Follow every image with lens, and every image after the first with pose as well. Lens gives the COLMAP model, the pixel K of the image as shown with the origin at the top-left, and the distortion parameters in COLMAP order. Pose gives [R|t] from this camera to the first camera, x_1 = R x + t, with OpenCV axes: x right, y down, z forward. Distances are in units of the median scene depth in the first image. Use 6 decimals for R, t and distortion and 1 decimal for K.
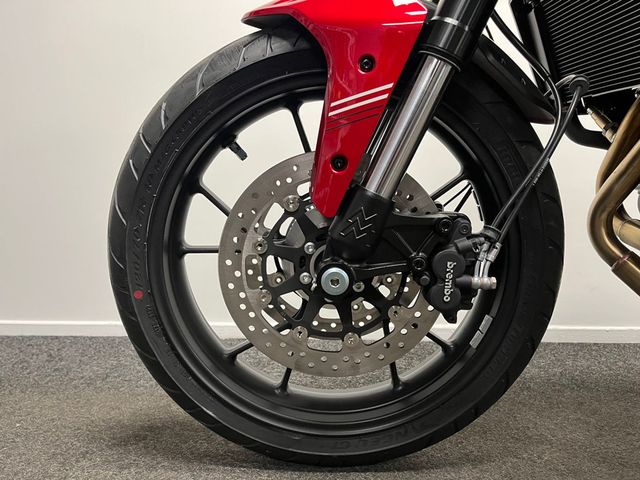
lens RADIAL K [[483.9, 0, 320.0], [0, 483.9, 240.0], [0, 0, 1]] dist [0.006681, -0.000887]
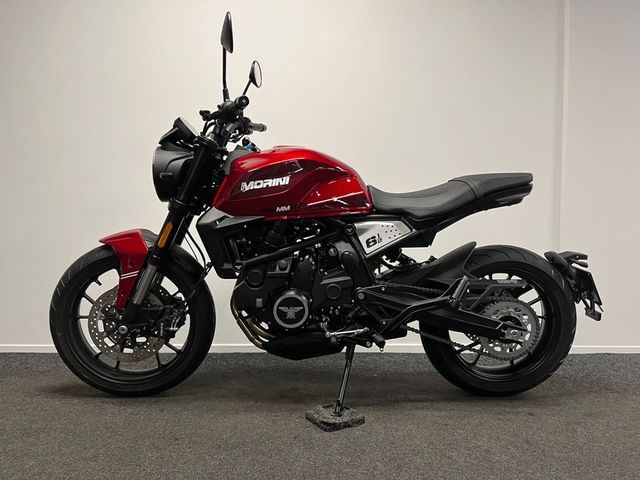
lens RADIAL K [[480.5, 0, 320.0], [0, 480.5, 240.0], [0, 0, 1]] dist [0.045752, -0.008148]
pose [[0.997974, -0.001419, 0.063600, 0.902043], [0.003653, 0.999380, -0.035032, -0.314508], [-0.063511, 0.035193, 0.997360, -1.835134]]
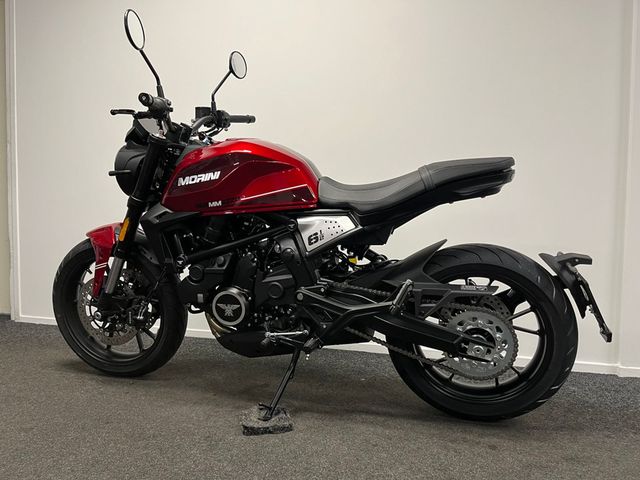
lens RADIAL K [[480.5, 0, 320.0], [0, 480.5, 240.0], [0, 0, 1]] dist [0.045752, -0.008148]
pose [[0.969025, 0.012794, -0.246633, 1.944399], [-0.013553, 0.999907, -0.001378, -0.383508], [0.246592, 0.004677, 0.969108, -1.590140]]
